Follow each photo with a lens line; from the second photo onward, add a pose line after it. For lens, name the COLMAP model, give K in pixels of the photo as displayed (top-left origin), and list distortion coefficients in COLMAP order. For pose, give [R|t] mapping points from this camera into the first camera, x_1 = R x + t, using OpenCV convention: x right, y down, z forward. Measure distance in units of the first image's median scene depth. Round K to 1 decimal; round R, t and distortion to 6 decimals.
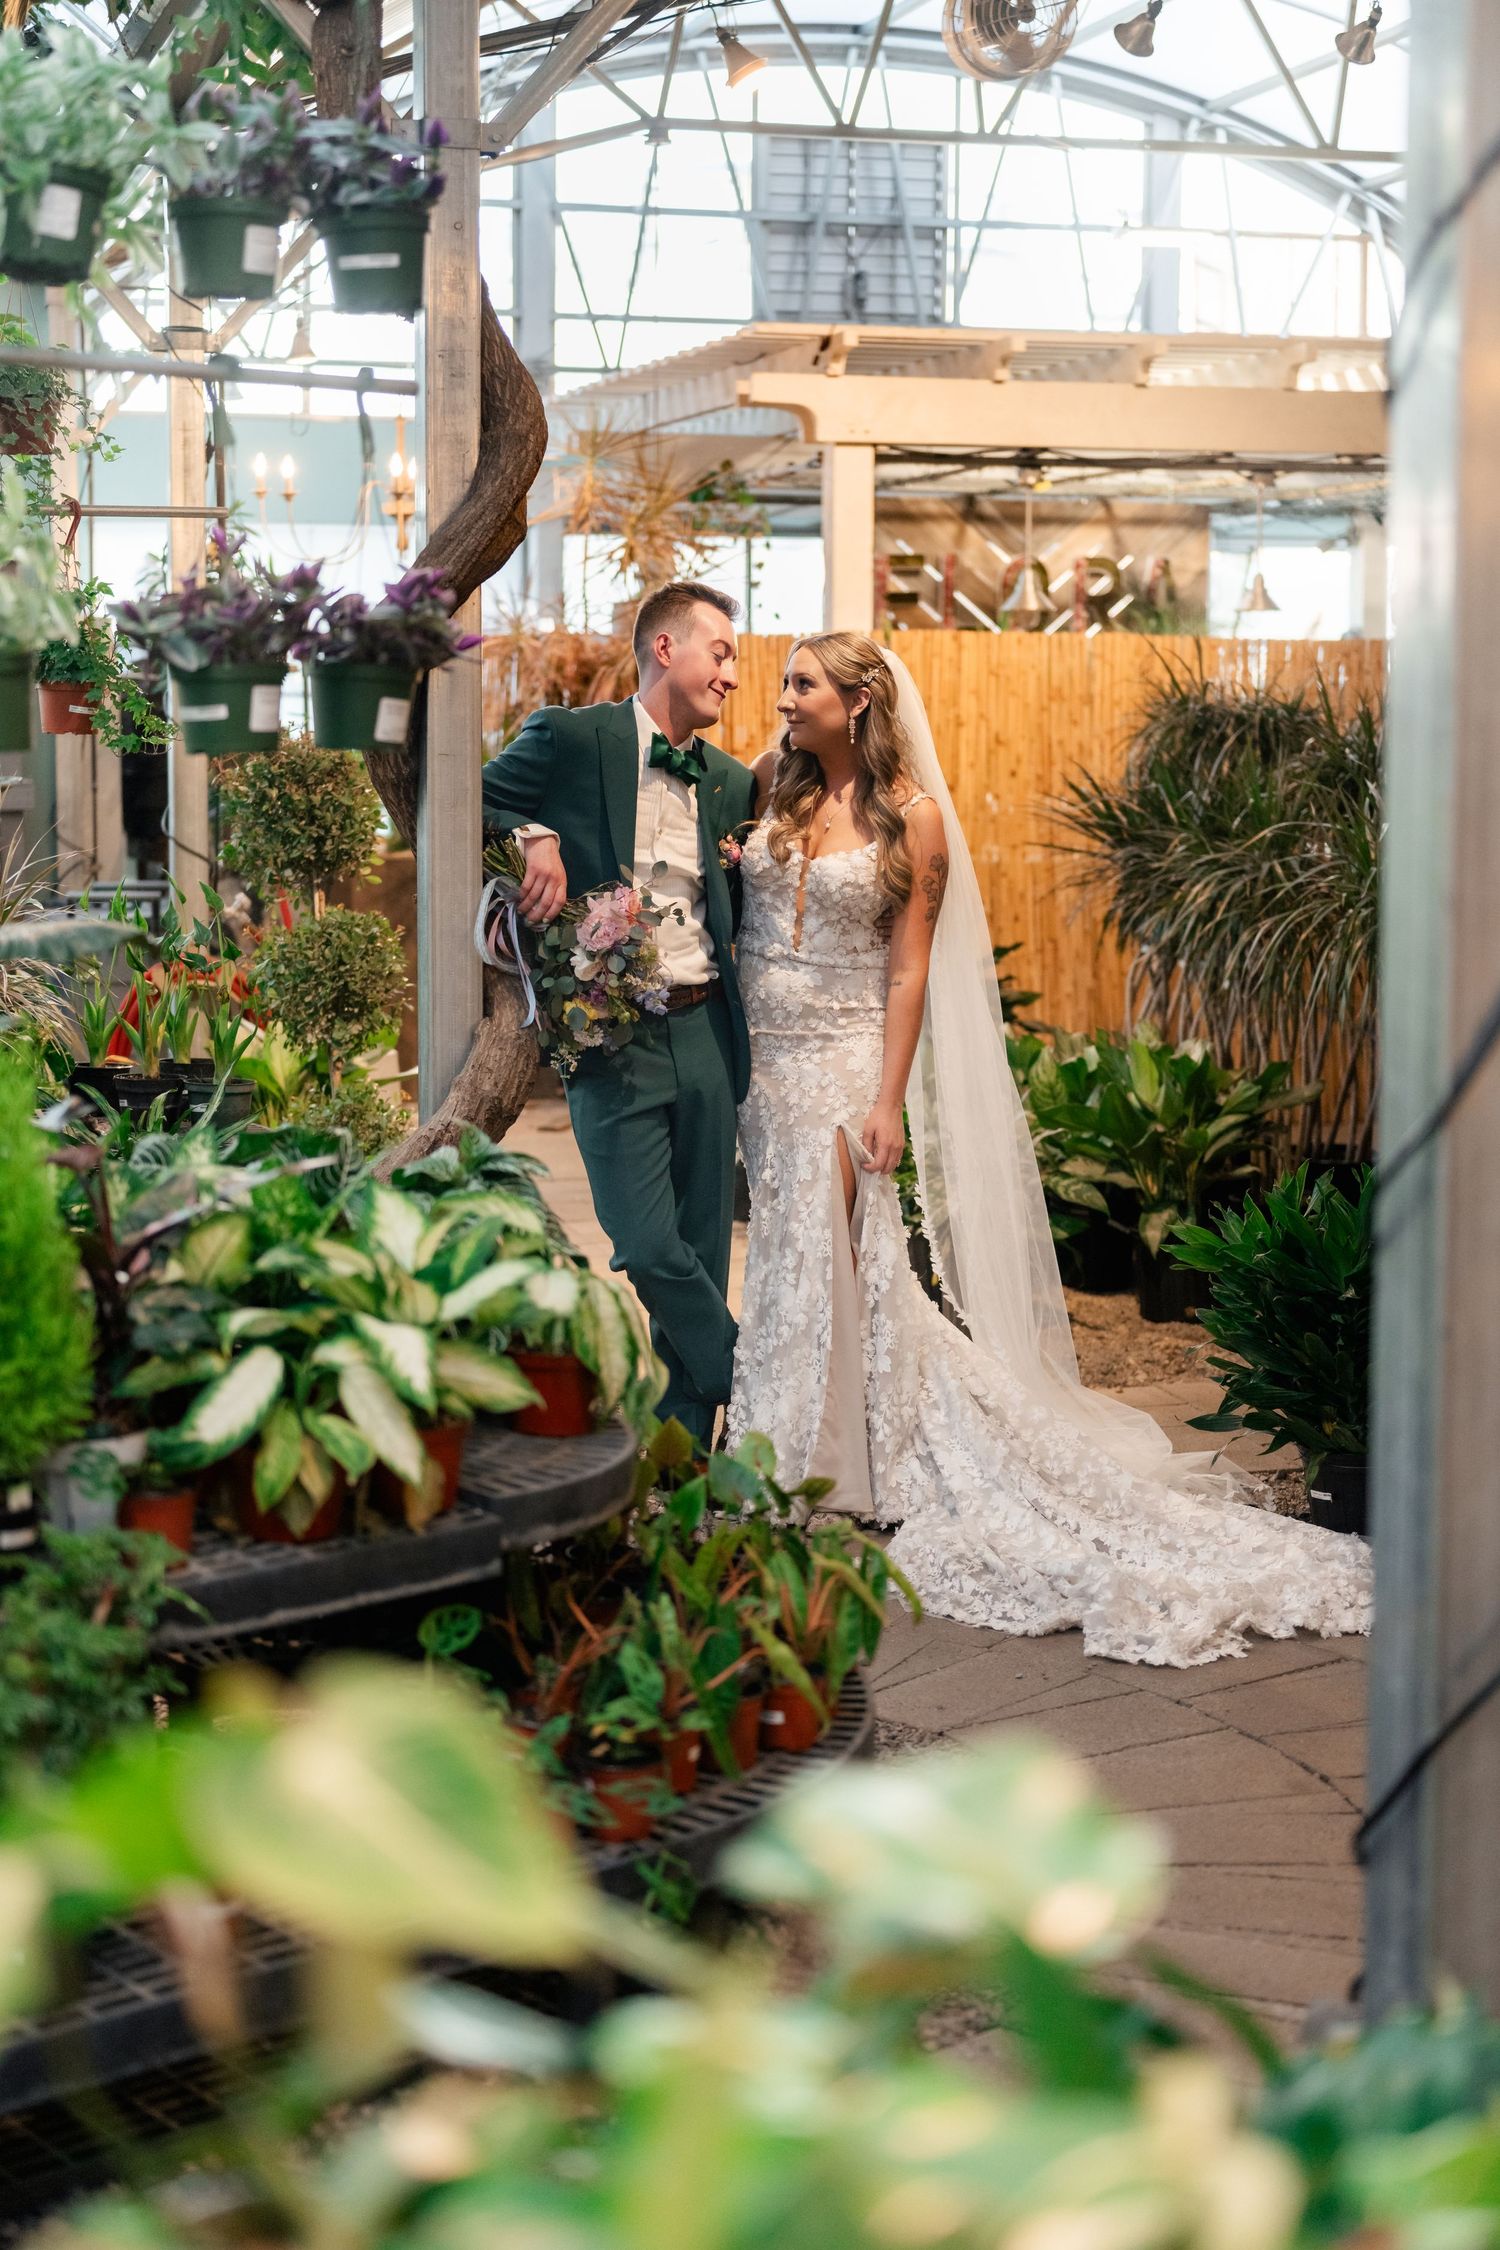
lens RADIAL K [[3191.1, 0, 750.0], [0, 3191.1, 1125.0], [0, 0, 1]] dist [-0.147965, -0.008207]
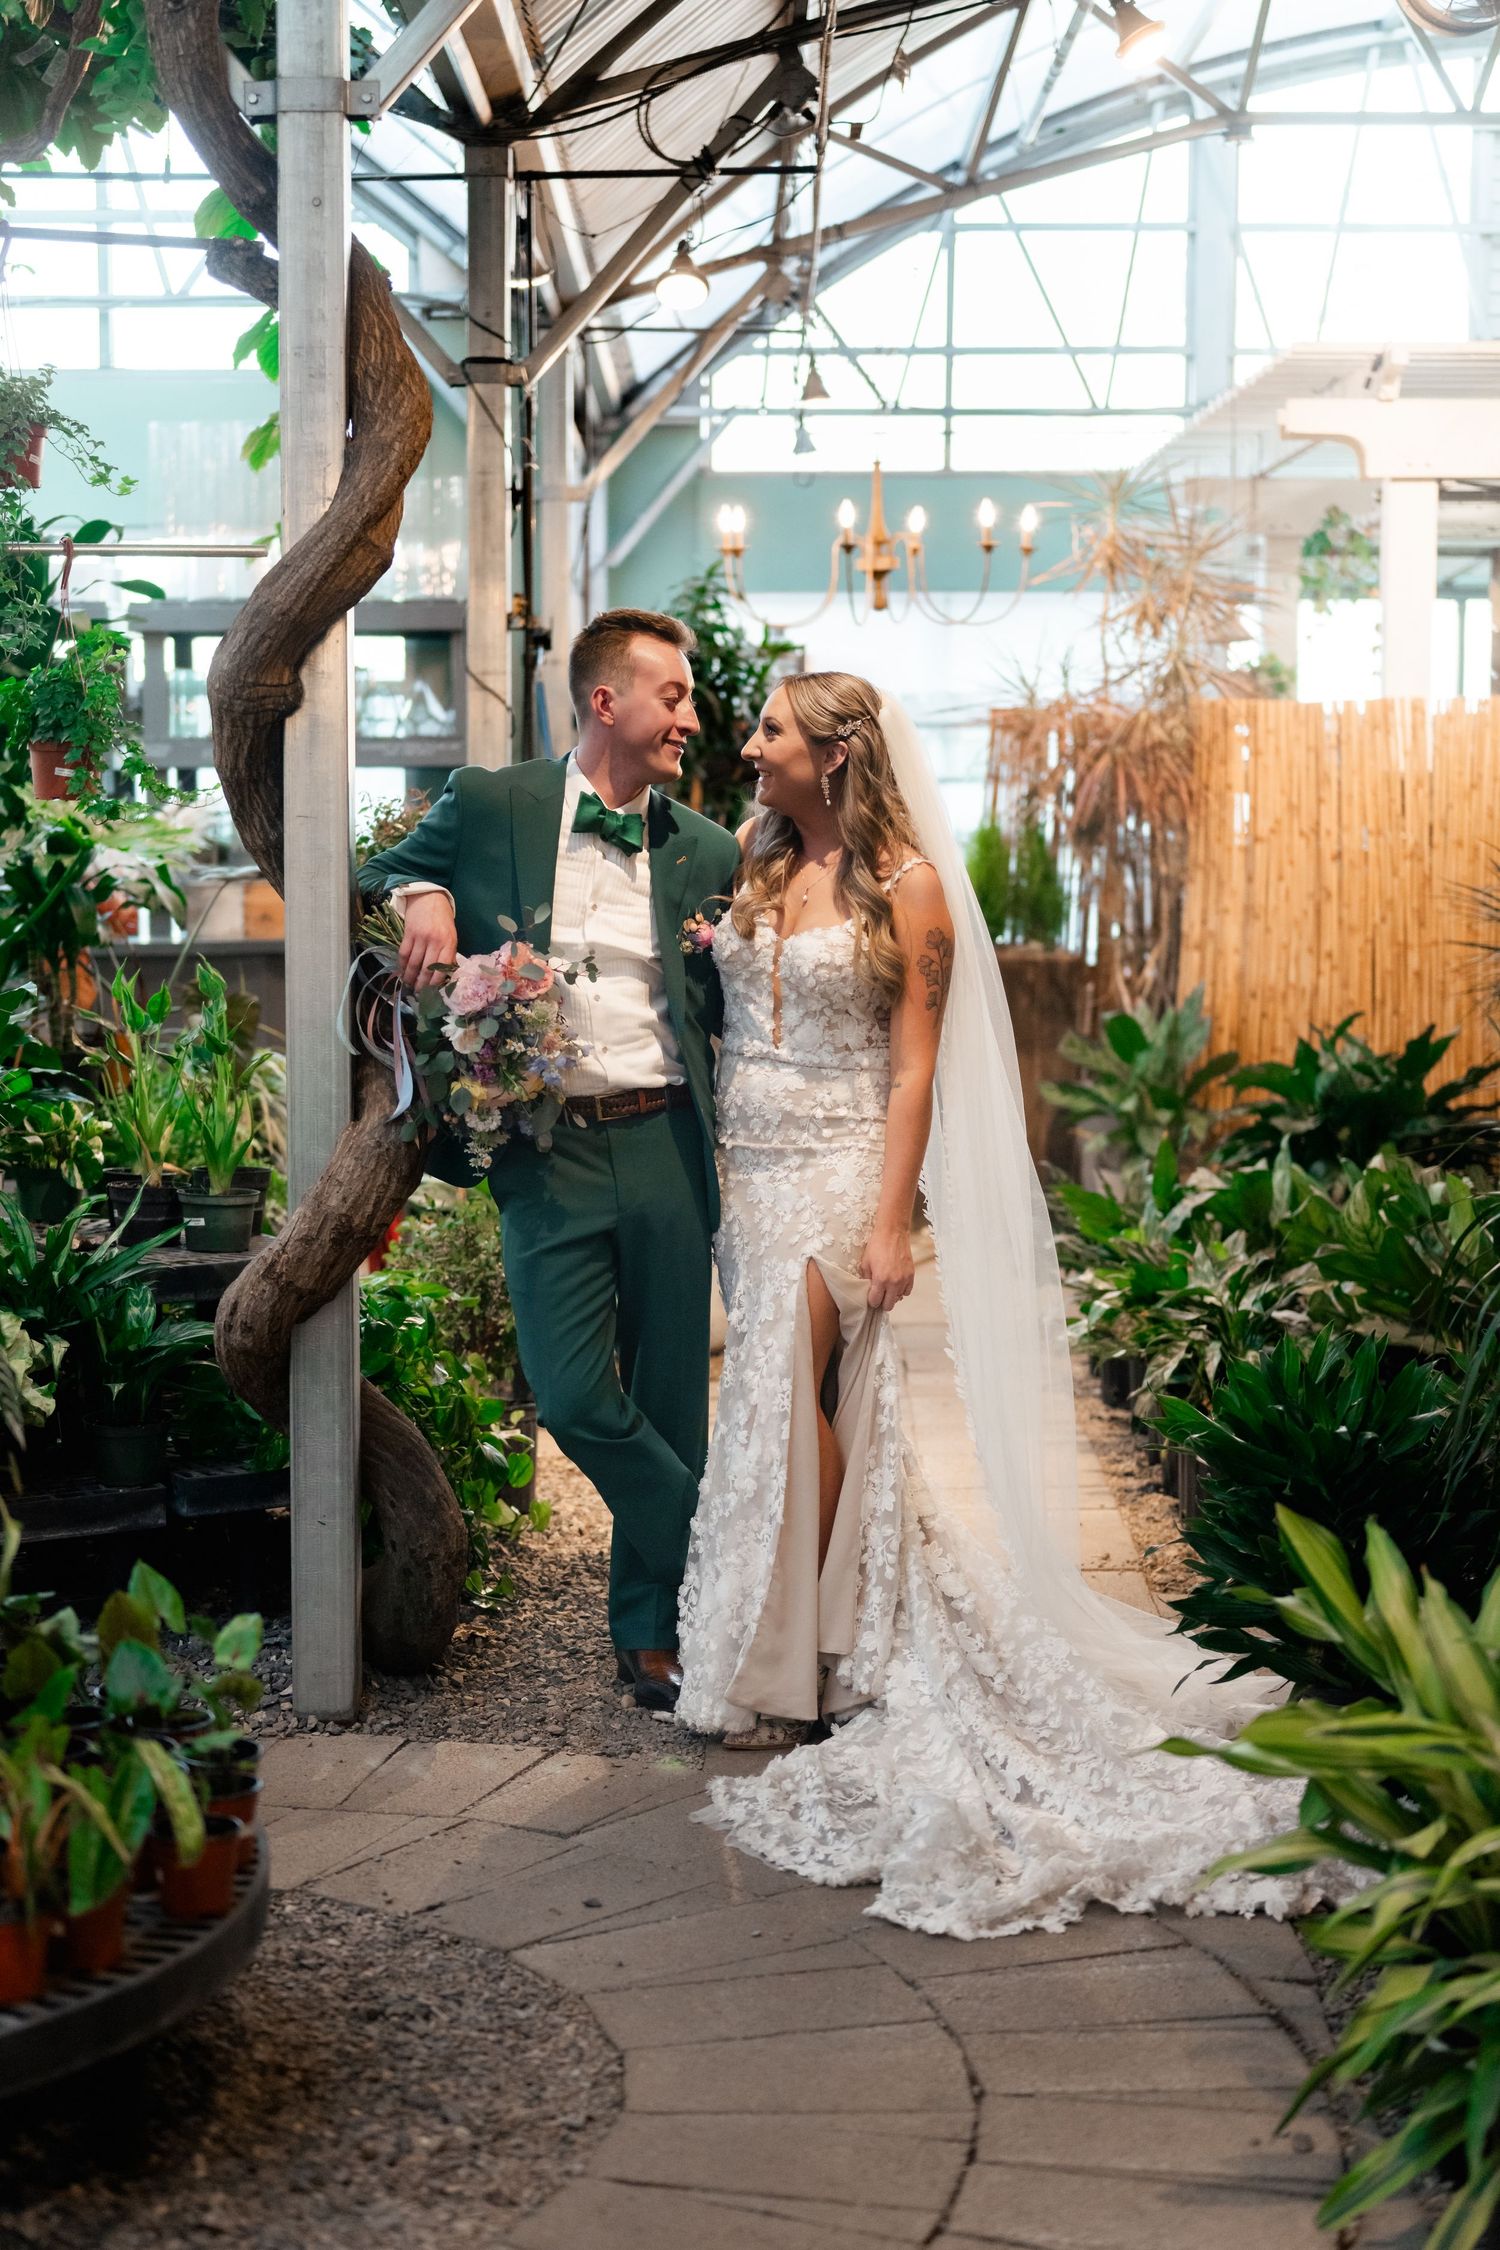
lens RADIAL K [[3568.1, 0, 747.9], [0, 3568.1, 1070.9], [0, 0, 1]] dist [0.191854, -1.577183]
pose [[0.968796, 0.011165, -0.247607, 0.243143], [-0.025768, 0.998109, -0.055815, 0.004258], [0.246516, 0.060454, 0.967251, 0.081543]]
